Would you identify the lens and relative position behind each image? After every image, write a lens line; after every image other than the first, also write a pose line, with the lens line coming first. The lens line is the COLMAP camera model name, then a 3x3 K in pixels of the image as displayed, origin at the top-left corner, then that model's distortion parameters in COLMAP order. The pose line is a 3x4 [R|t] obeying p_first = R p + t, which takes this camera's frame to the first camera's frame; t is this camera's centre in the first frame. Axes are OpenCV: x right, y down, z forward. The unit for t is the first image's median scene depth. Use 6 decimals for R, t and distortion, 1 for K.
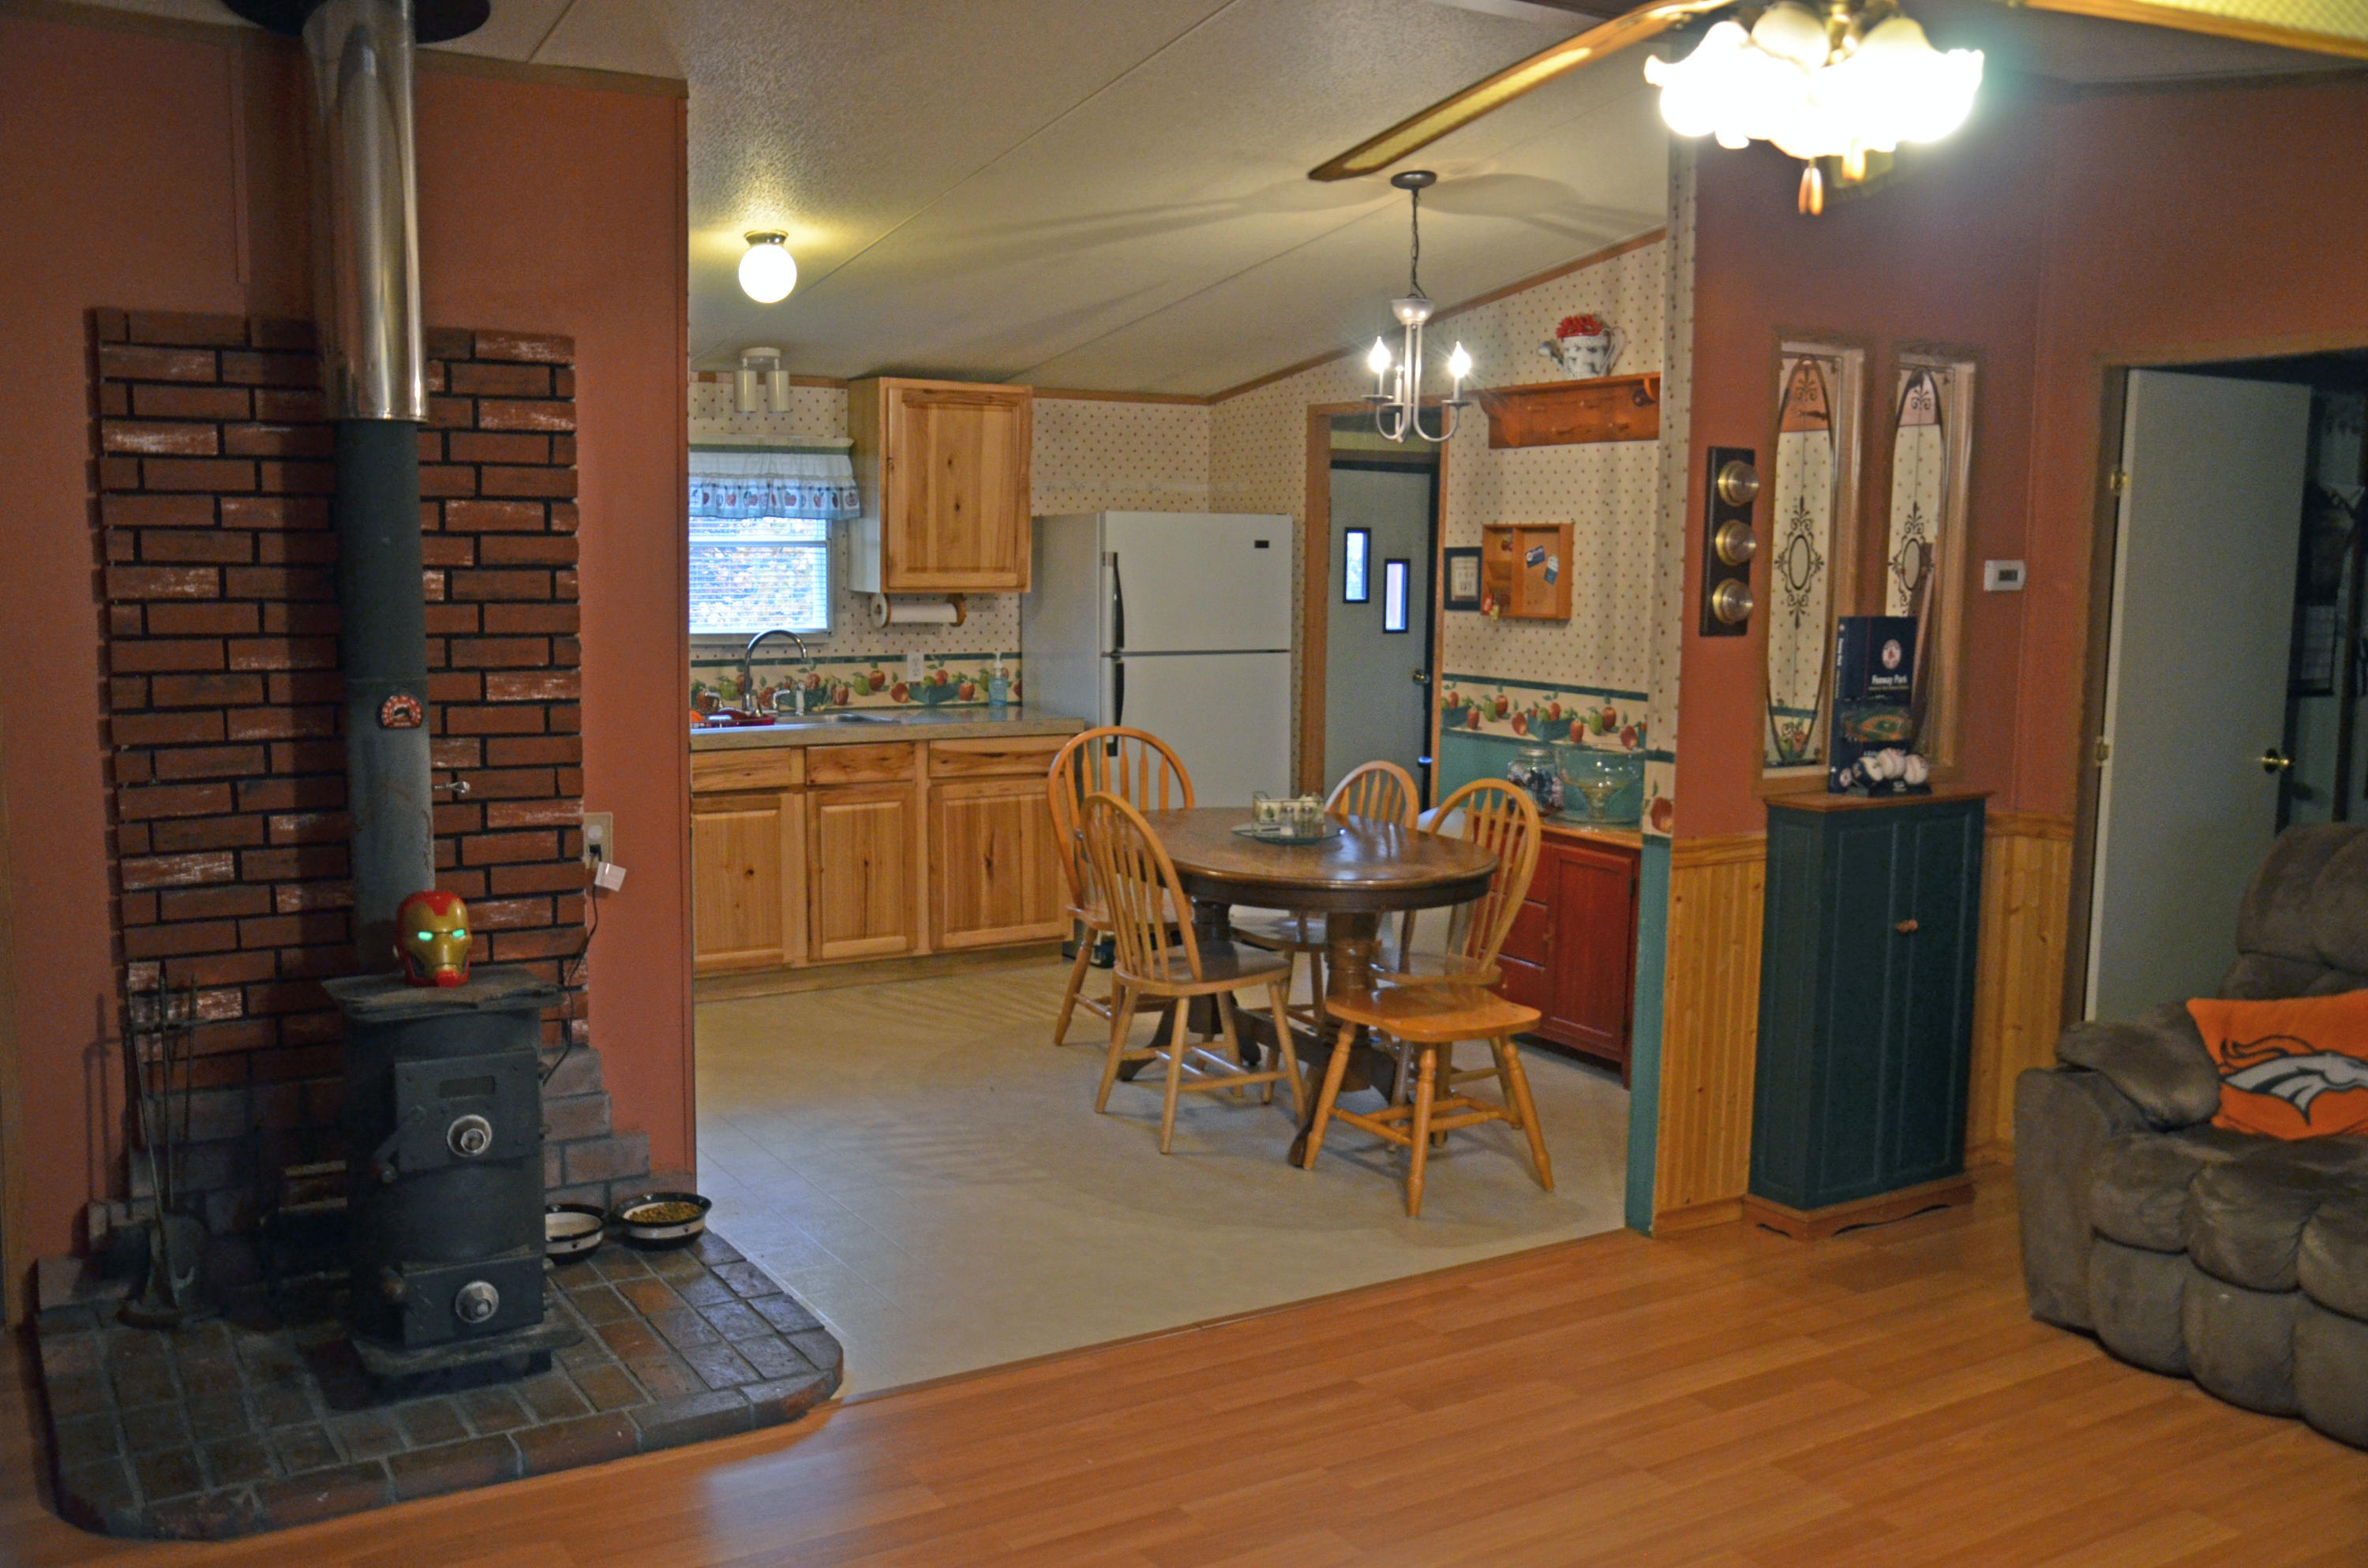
lens RADIAL K [[2105.7, 0, 1191.2], [0, 2105.7, 799.5], [0, 0, 1]] dist [-0.081602, -0.001179]
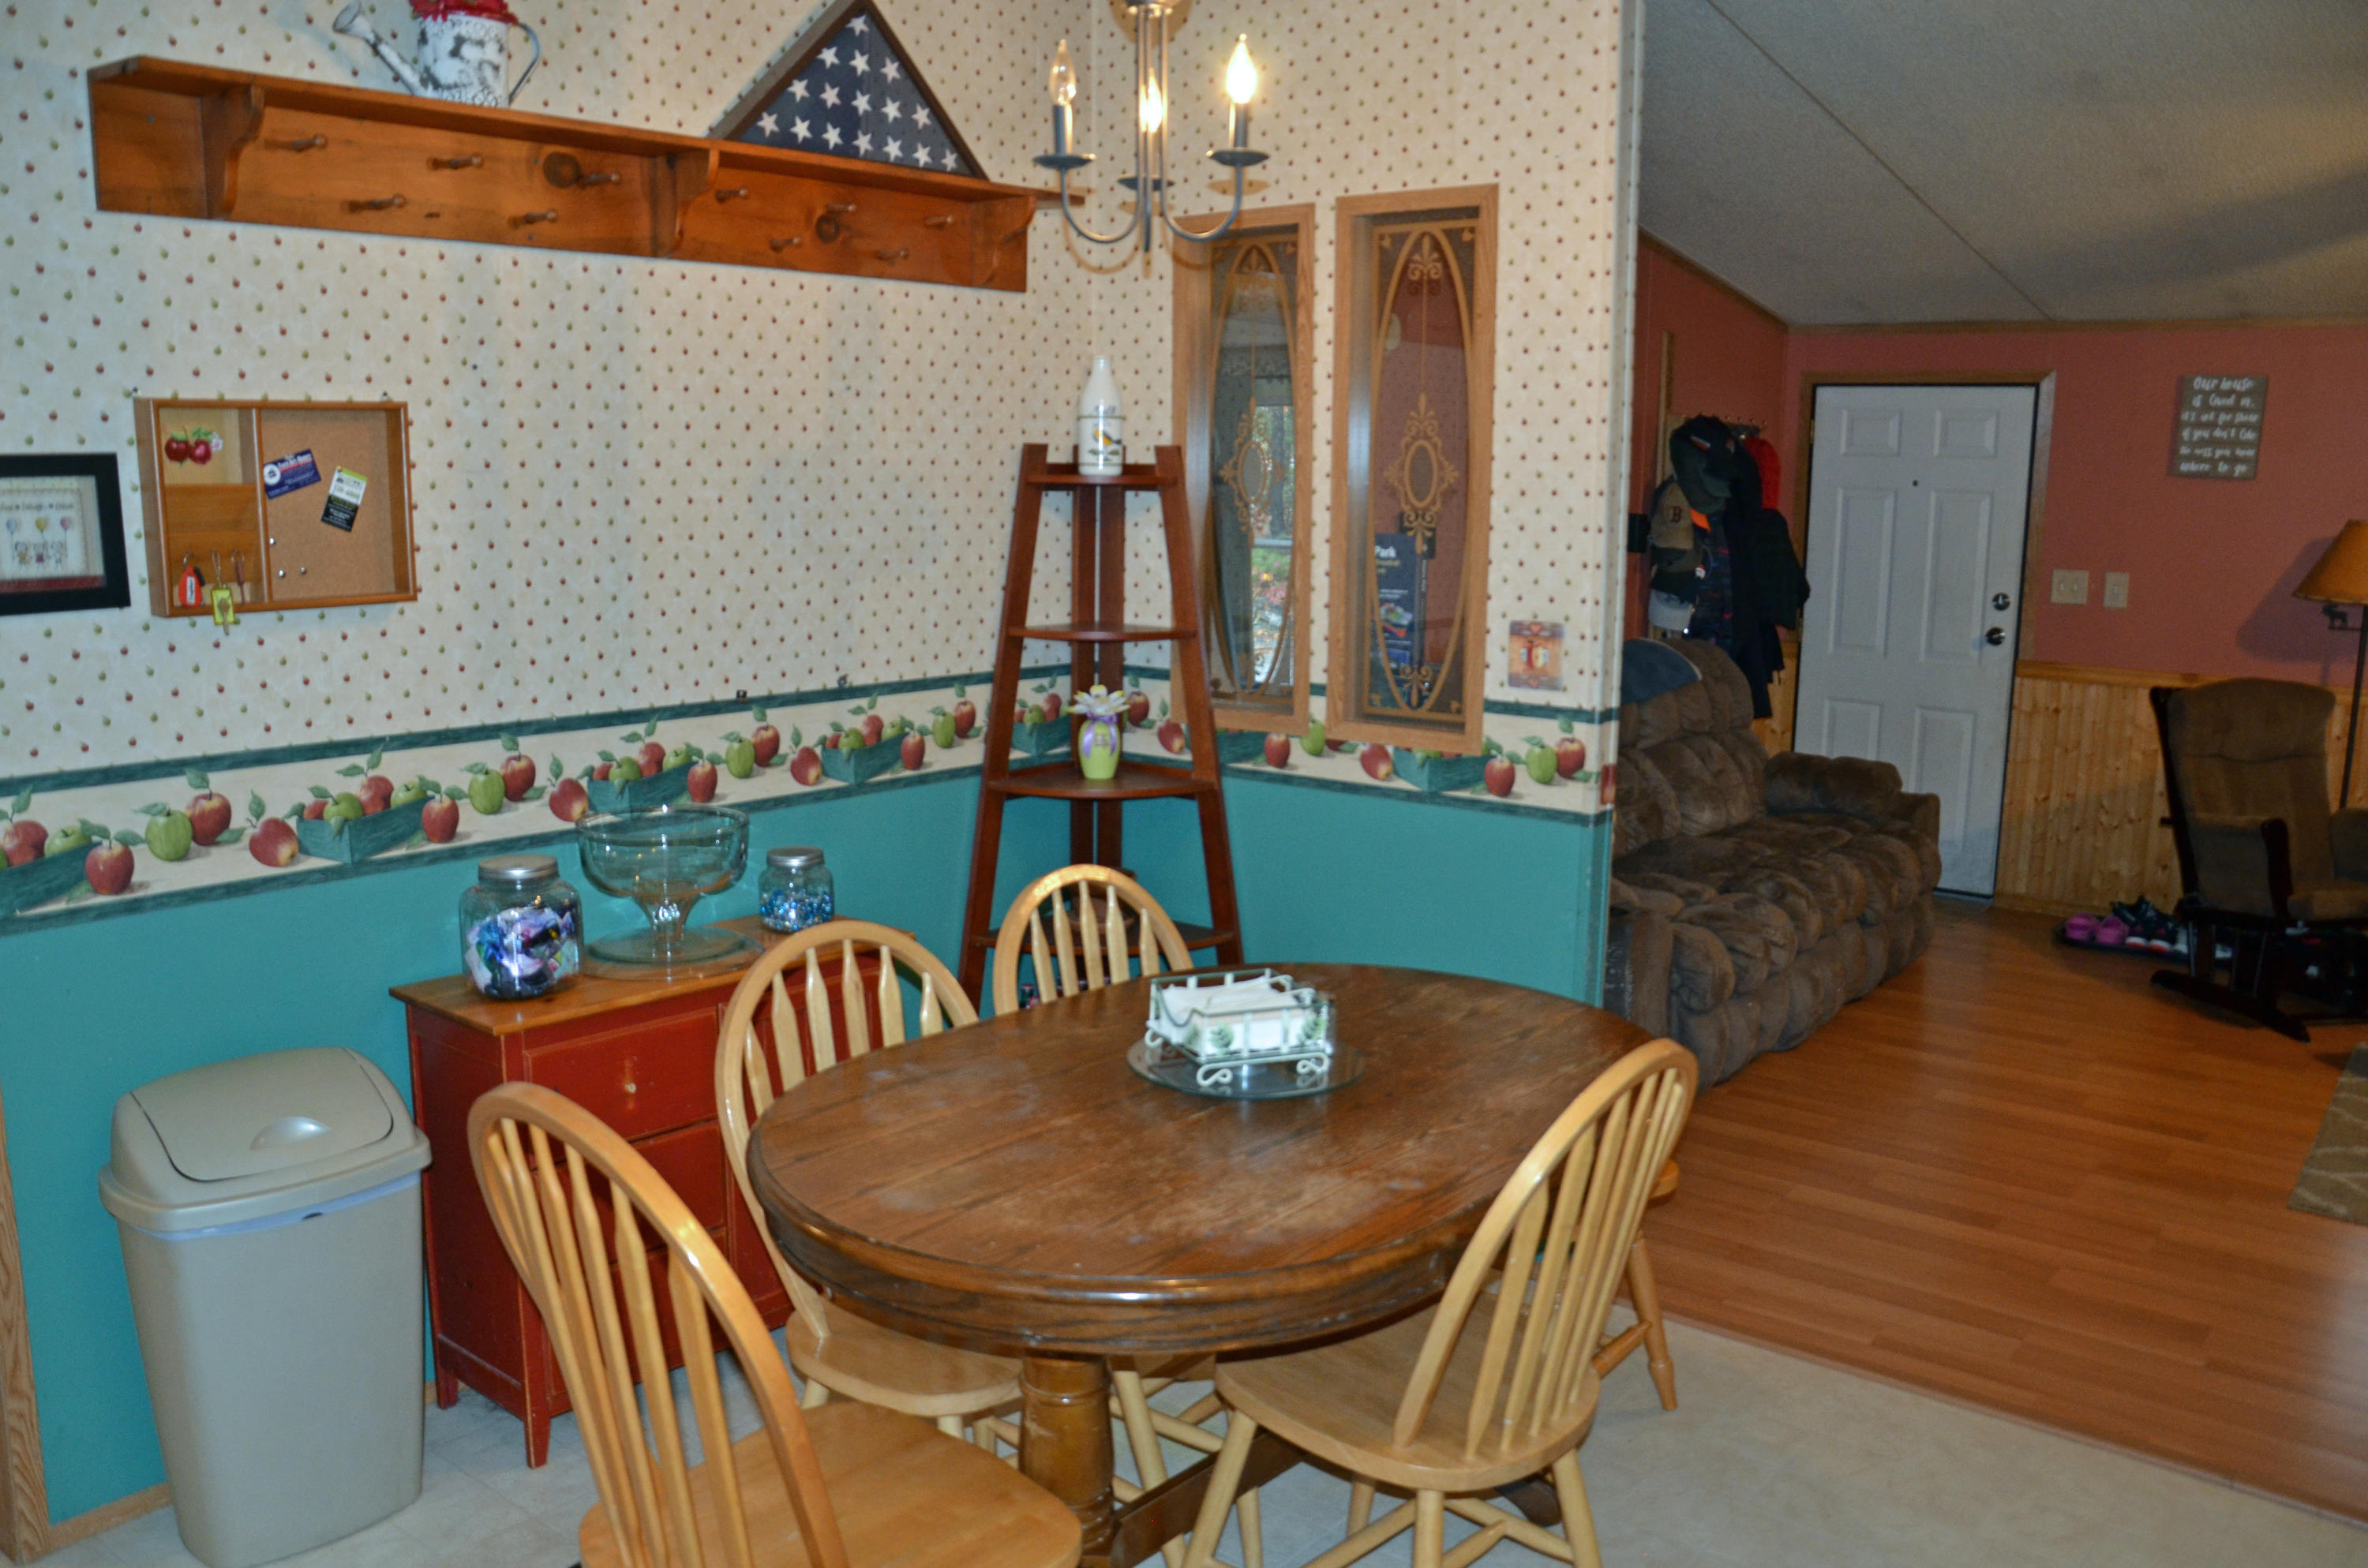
lens RADIAL K [[1862.9, 0, 1177.0], [0, 1862.9, 802.7], [0, 0, 1]] dist [-0.153526, 0.124903]
pose [[-0.327452, -0.180304, 0.927505, -0.253248], [0.100591, 0.969393, 0.223960, -0.105672], [-0.939498, 0.166635, -0.299292, 0.874006]]
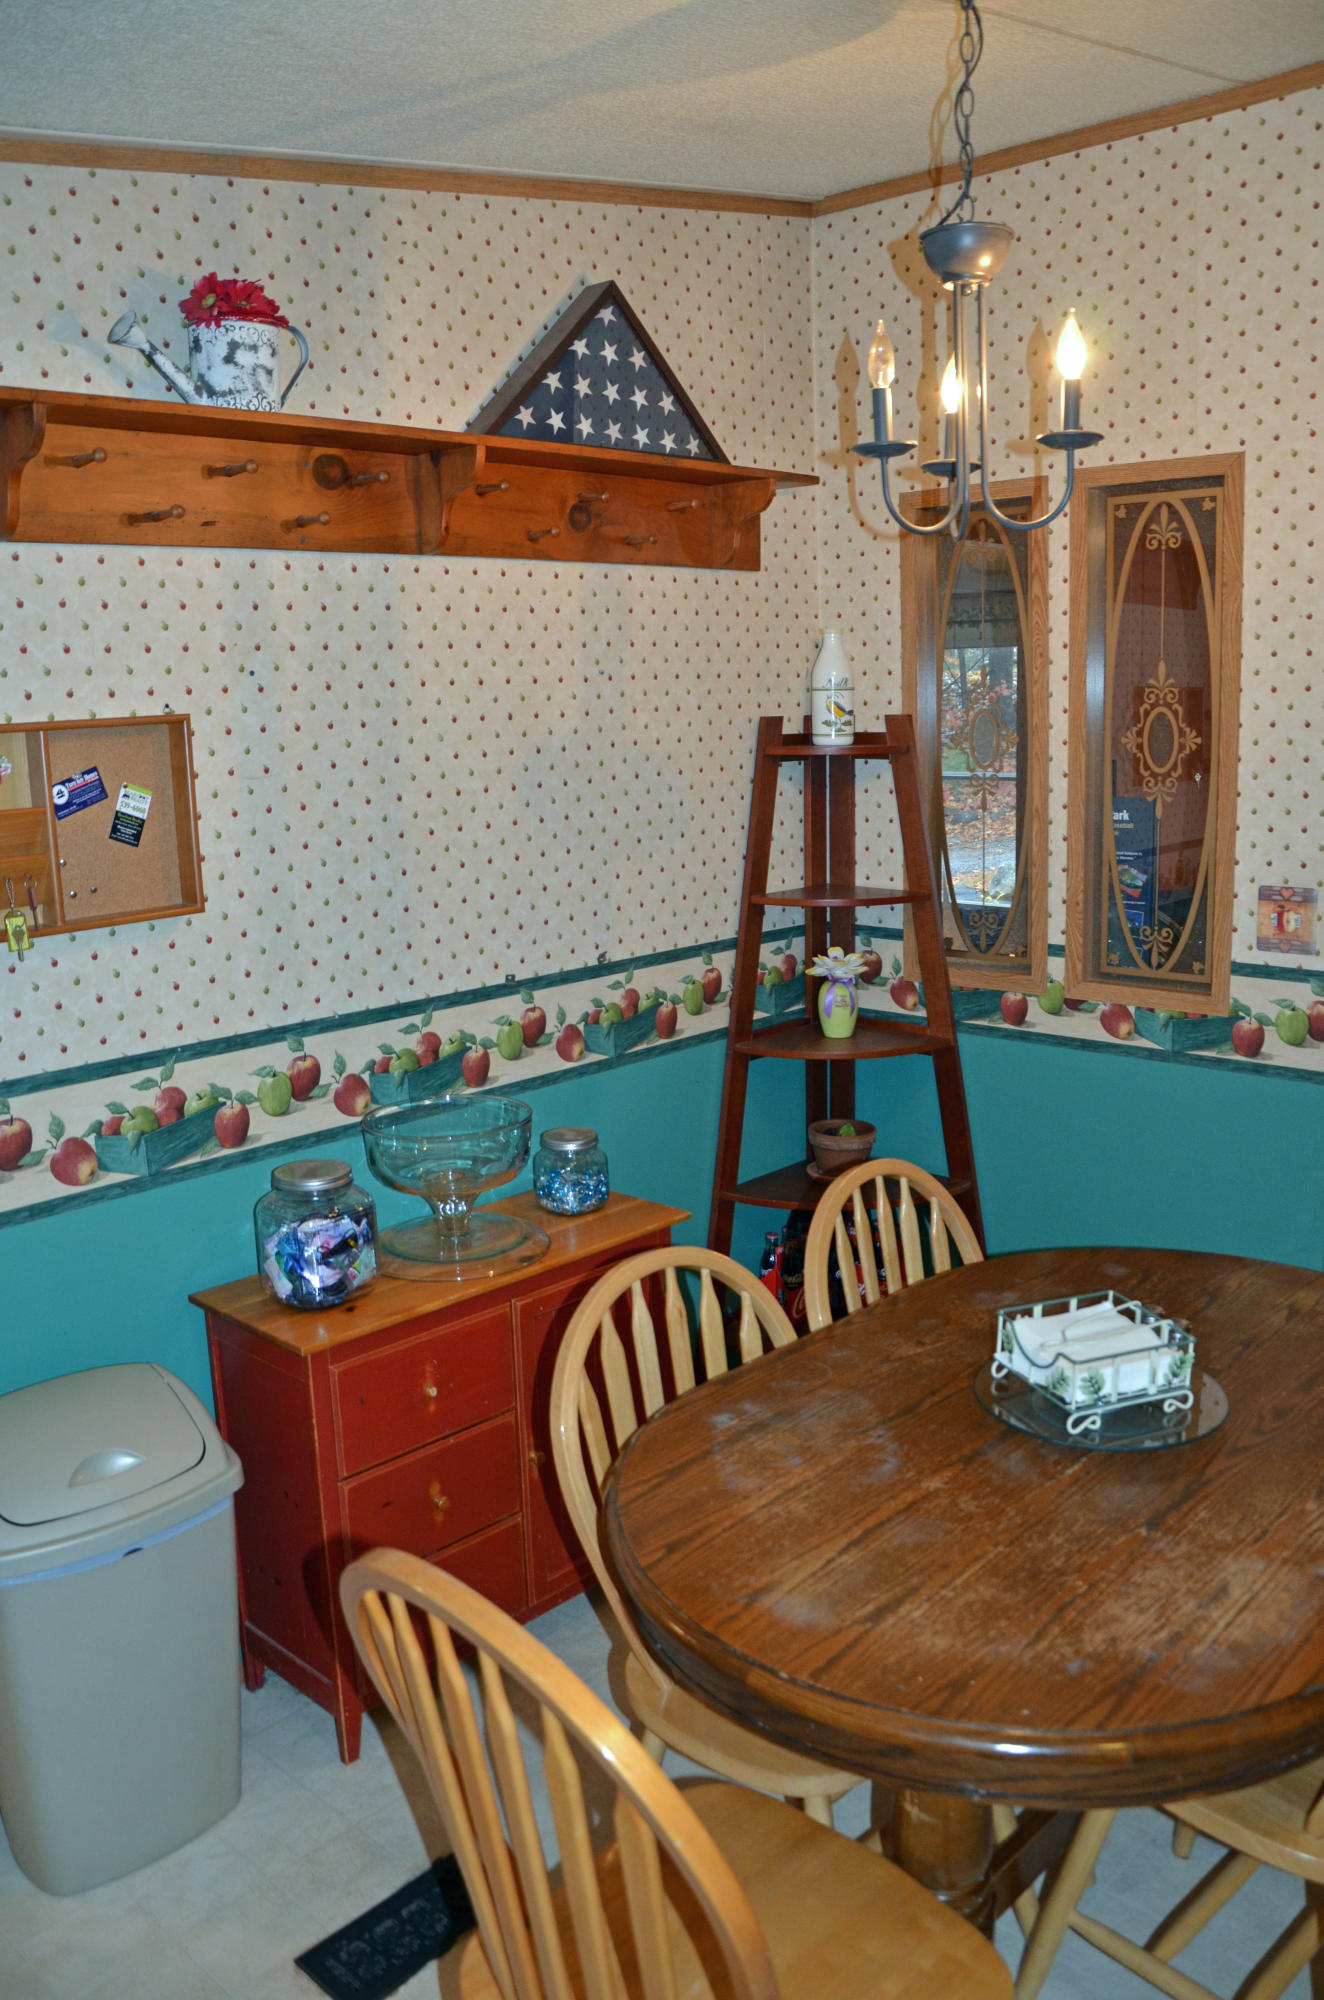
lens RADIAL K [[1573.6, 0, 675.7], [0, 1573.6, 998.2], [0, 0, 1]] dist [-0.153526, 0.124903]
pose [[-0.273597, -0.188829, 0.943127, -0.176397], [0.138075, 0.962674, 0.232798, -0.121996], [-0.951882, 0.193915, -0.237312, 0.889325]]
